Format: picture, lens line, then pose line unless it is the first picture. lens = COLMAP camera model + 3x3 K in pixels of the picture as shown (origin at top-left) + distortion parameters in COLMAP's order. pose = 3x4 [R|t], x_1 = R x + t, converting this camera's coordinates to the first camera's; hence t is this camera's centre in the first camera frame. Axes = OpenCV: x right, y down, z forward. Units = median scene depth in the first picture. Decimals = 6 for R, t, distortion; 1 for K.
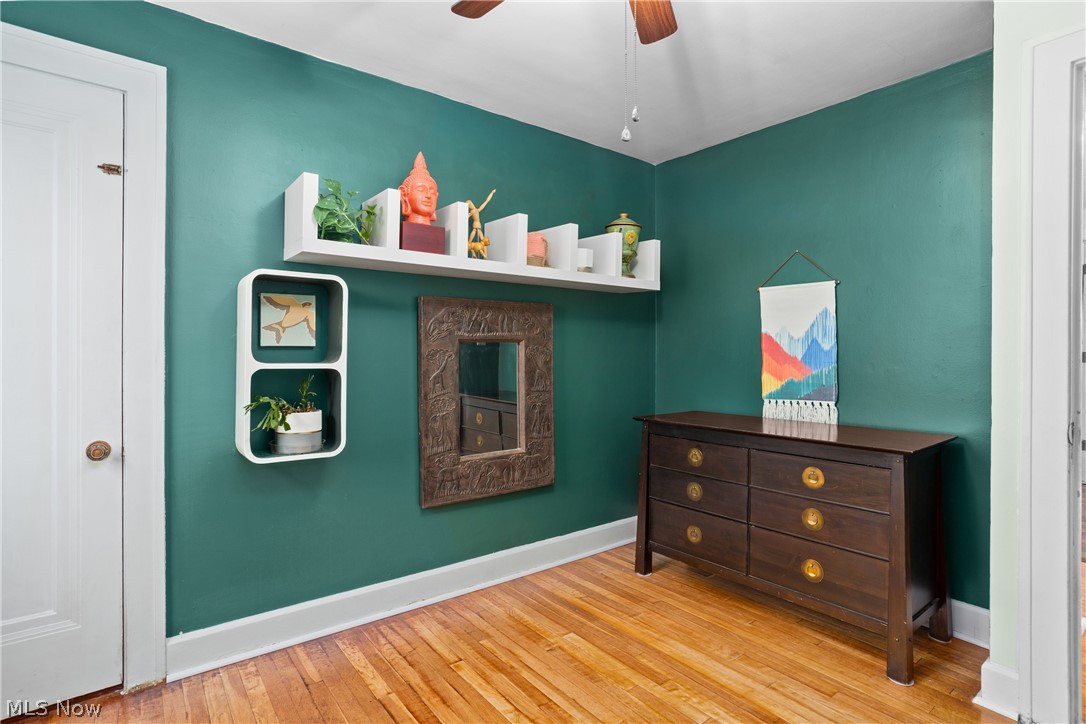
lens RADIAL K [[537.9, 0, 546.5], [0, 537.9, 362.4], [0, 0, 1]] dist [-0.019375, 0.002386]
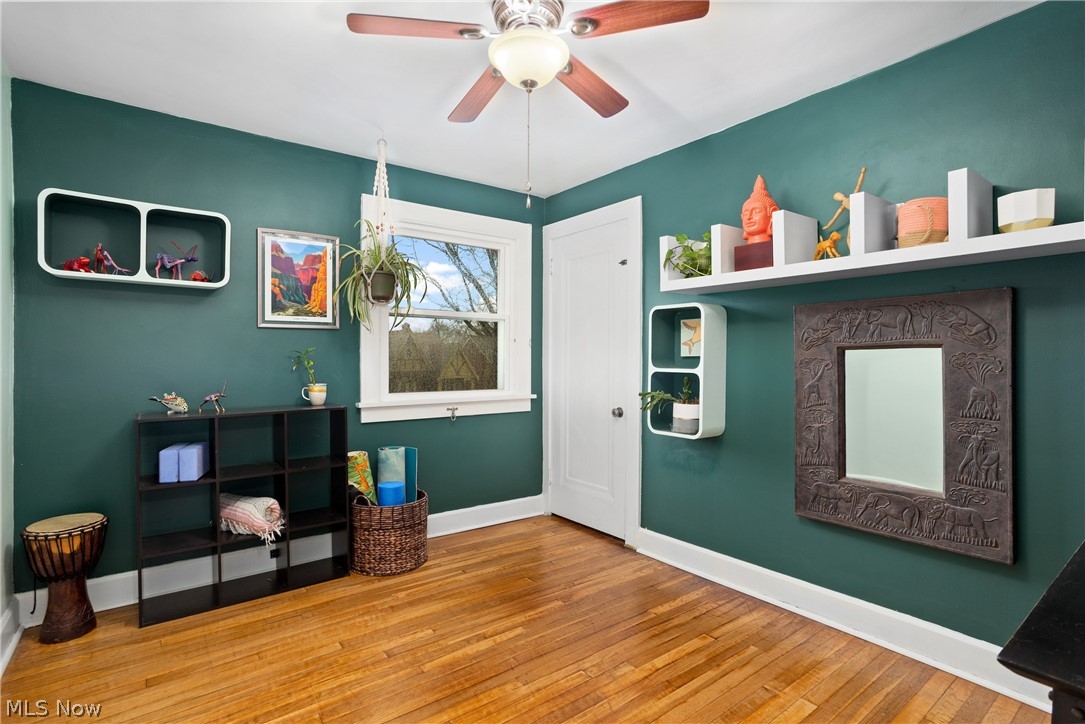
lens RADIAL K [[537.4, 0, 547.2], [0, 537.4, 357.8], [0, 0, 1]] dist [-0.019375, 0.002386]
pose [[-0.010037, -0.005628, -0.999934, 0.897160], [-0.018729, 0.999810, -0.005439, -0.011475], [0.999774, 0.018673, -0.010141, 0.615181]]
